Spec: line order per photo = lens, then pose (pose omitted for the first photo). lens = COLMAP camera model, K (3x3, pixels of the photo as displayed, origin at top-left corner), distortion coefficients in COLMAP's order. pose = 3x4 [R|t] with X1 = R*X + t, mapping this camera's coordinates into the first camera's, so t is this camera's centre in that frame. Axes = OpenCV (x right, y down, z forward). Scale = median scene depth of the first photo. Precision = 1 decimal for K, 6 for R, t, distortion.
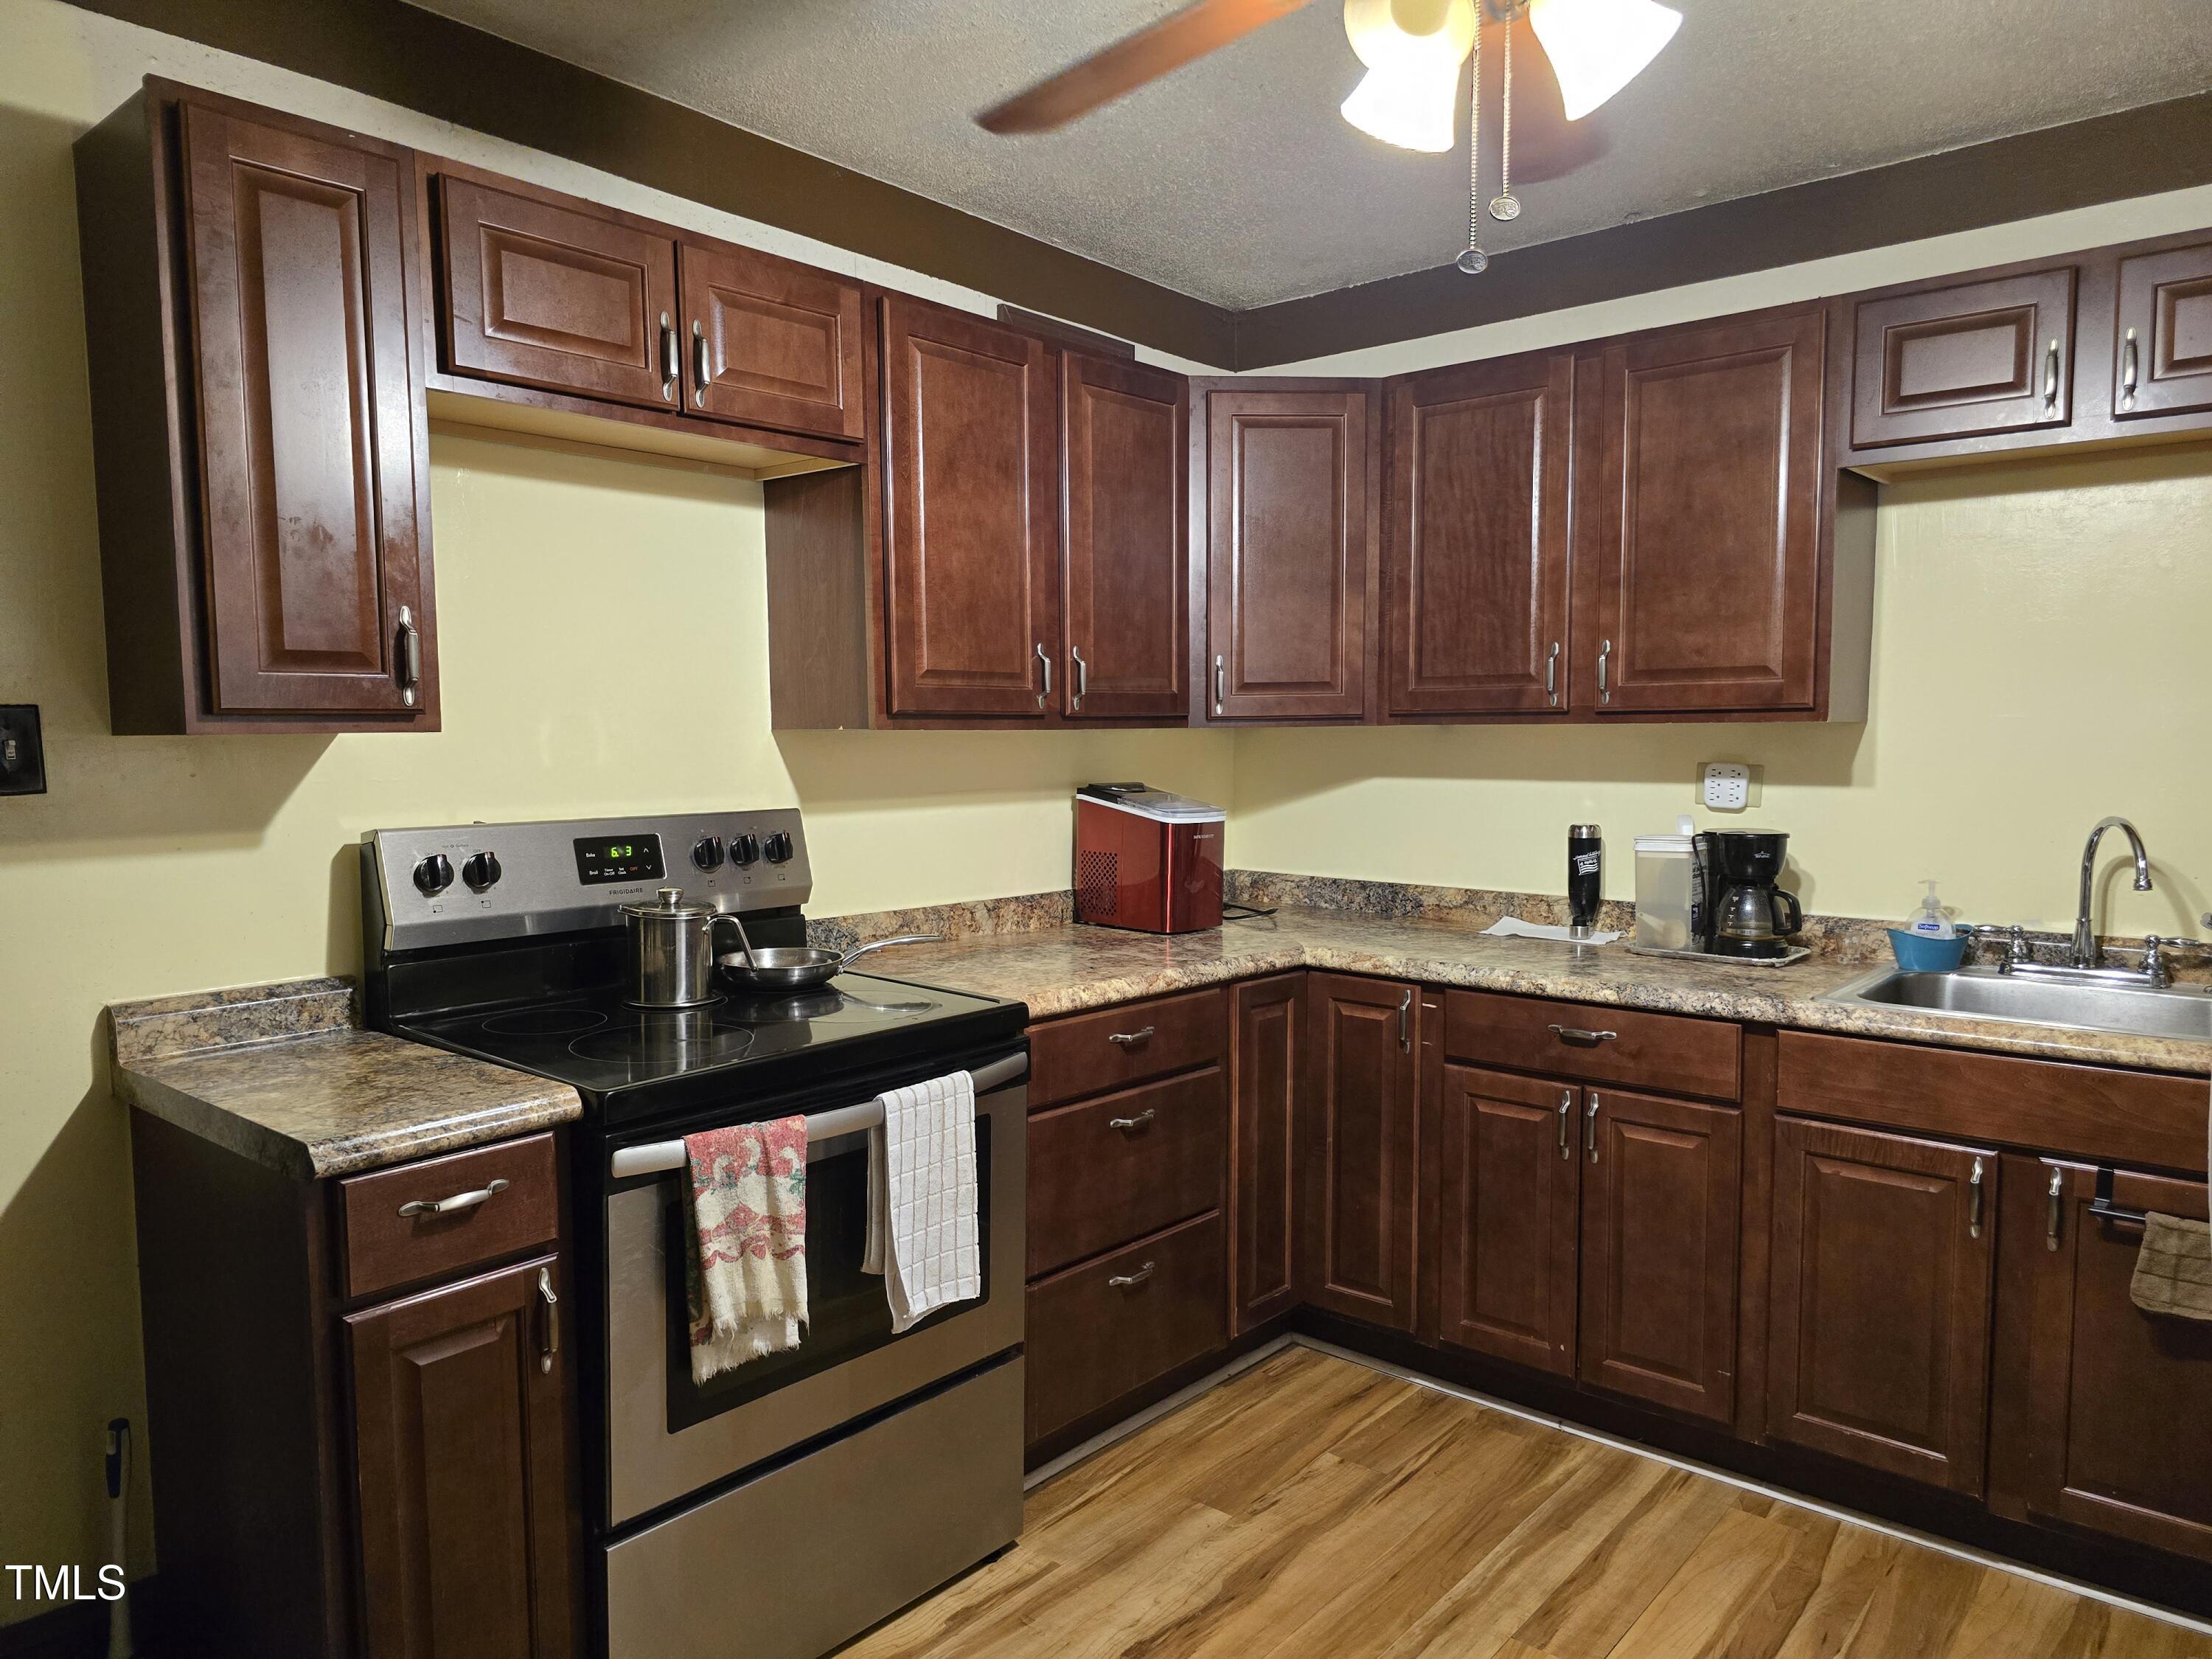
lens RADIAL K [[1481.2, 0, 1115.8], [0, 1481.2, 843.4], [0, 0, 1]] dist [0.079625, -0.087809]
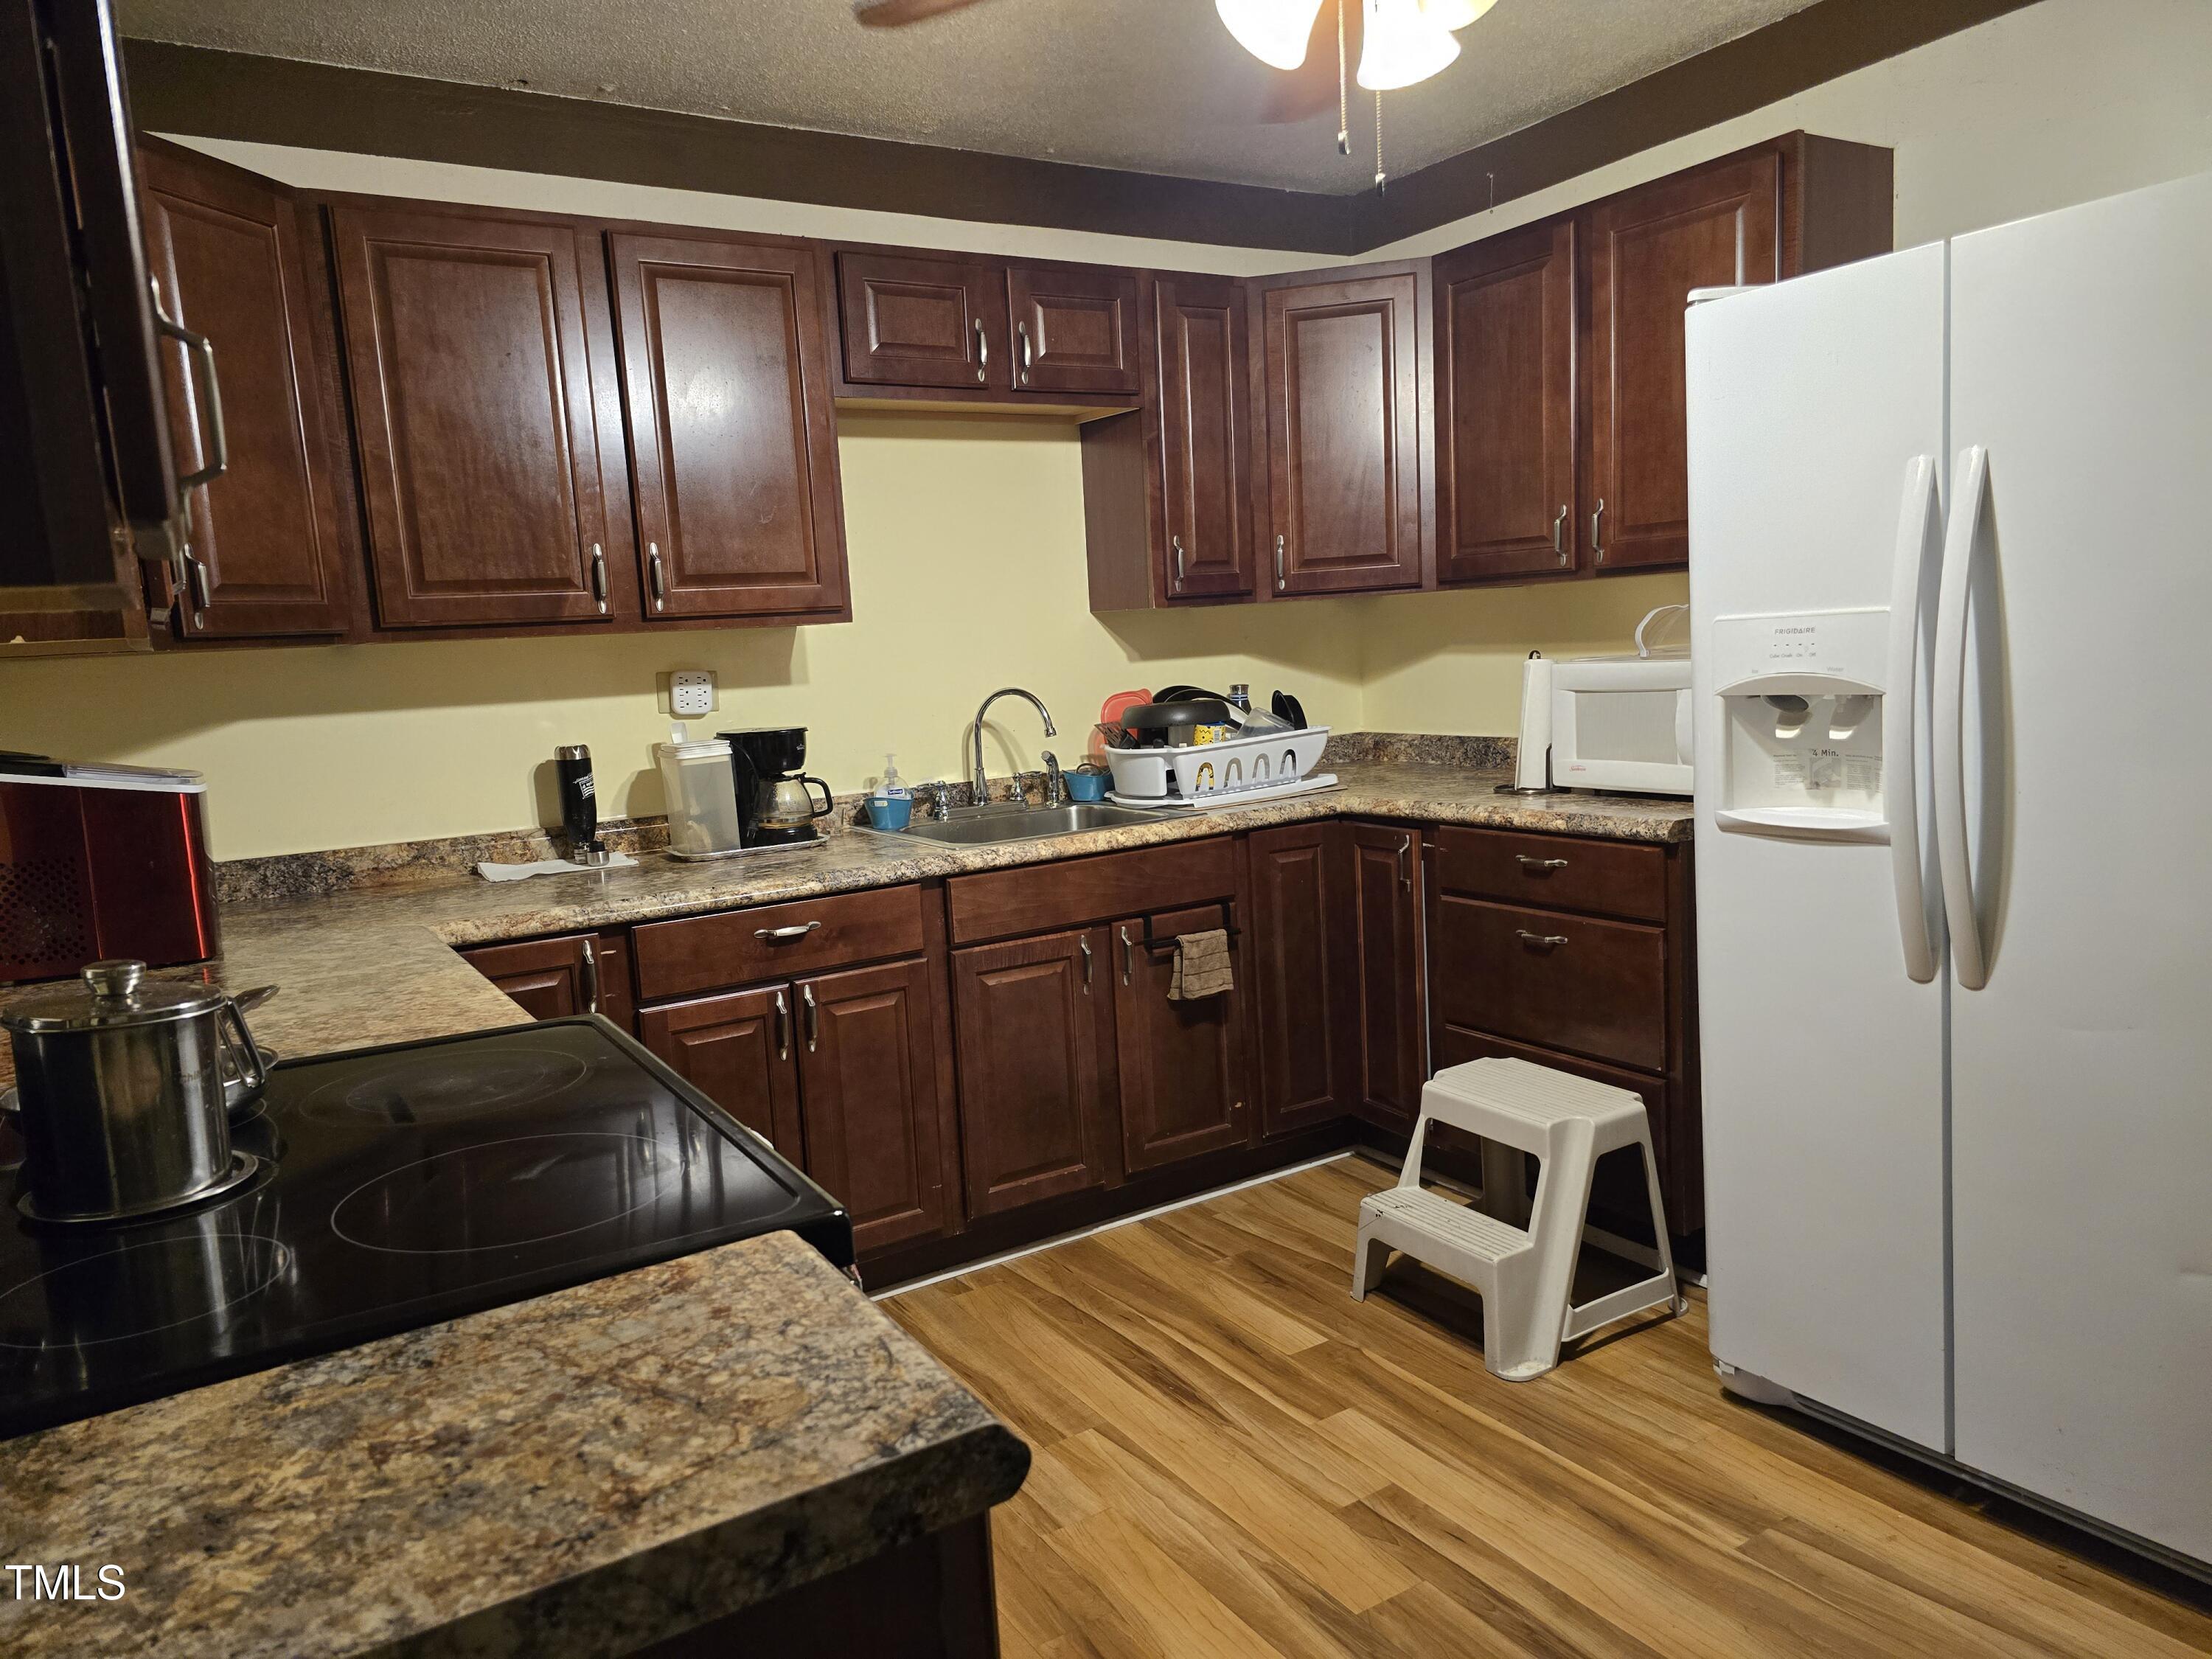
lens RADIAL K [[1469.5, 0, 1106.0], [0, 1469.5, 829.5], [0, 0, 1]] dist [0.092658, -0.100676]
pose [[0.301711, -0.142976, 0.942618, -0.492768], [0.126206, 0.985980, 0.109157, -0.020931], [-0.945009, 0.086030, 0.315526, 0.419192]]
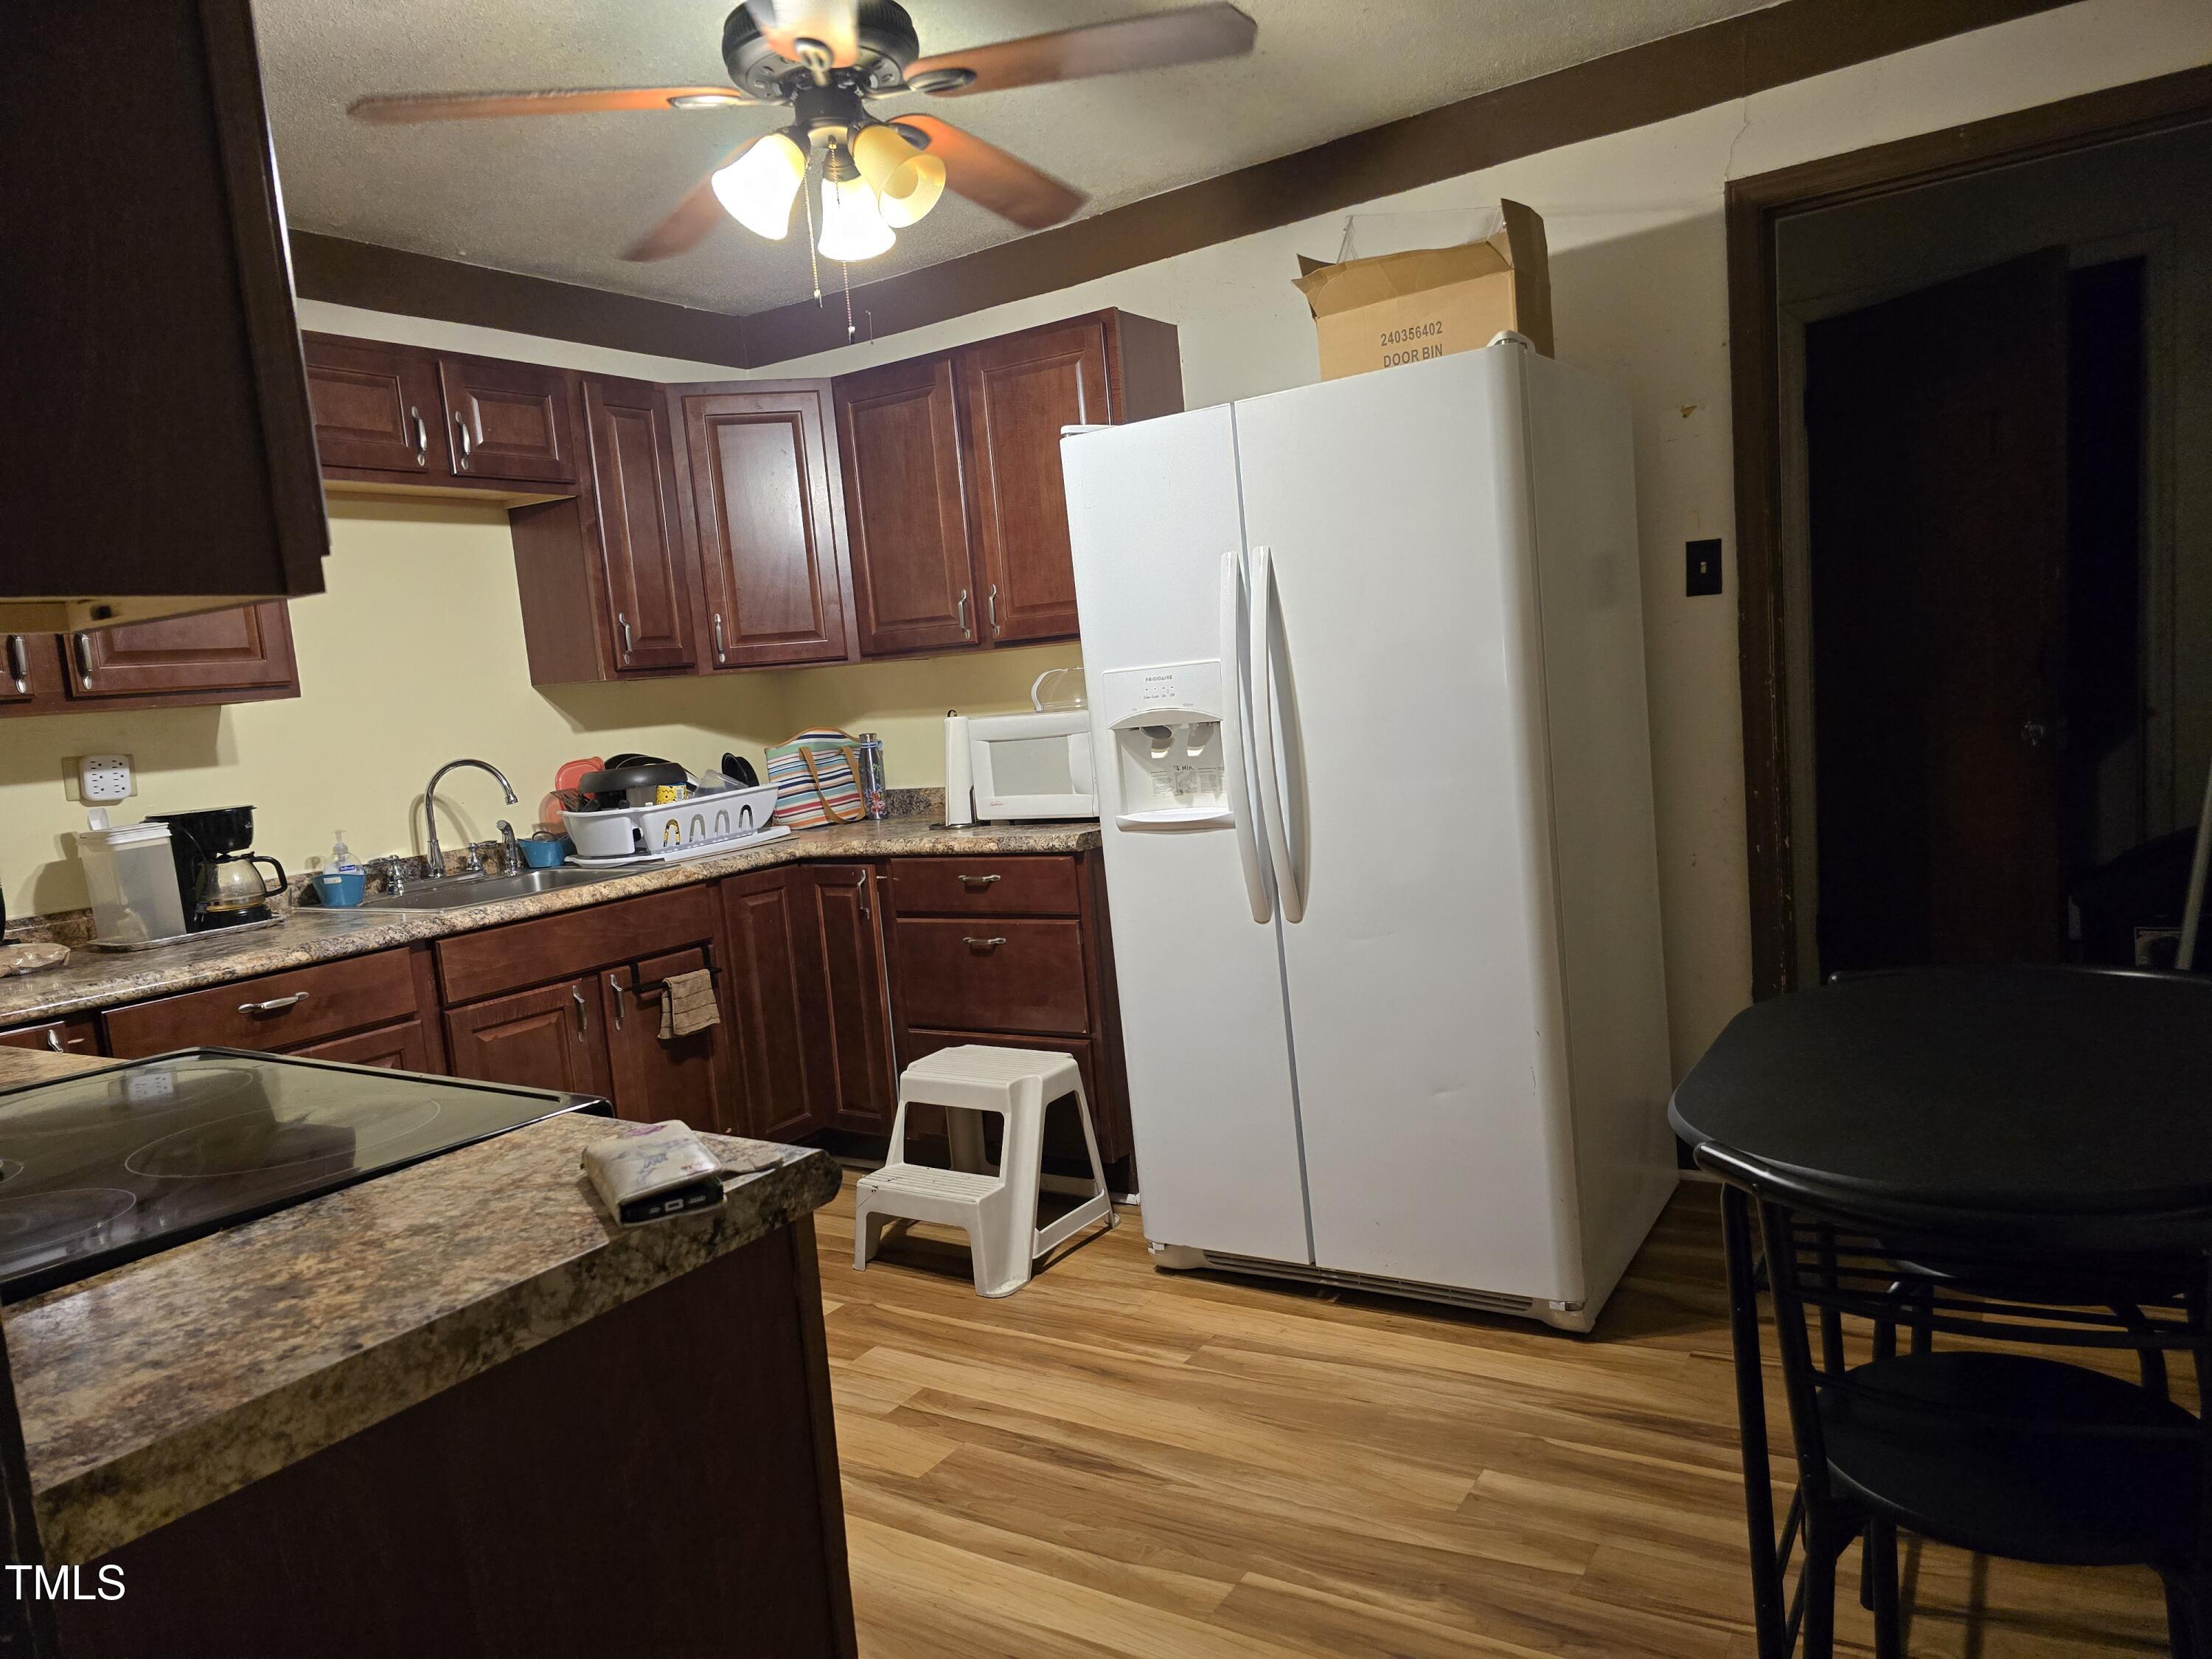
lens RADIAL K [[1469.5, 0, 1106.0], [0, 1469.5, 829.5], [0, 0, 1]] dist [0.092658, -0.100676]
pose [[-0.126688, -0.090482, 0.987807, -0.656630], [0.158908, 0.981118, 0.110249, -0.009458], [-0.979131, 0.170938, -0.109918, 0.480255]]
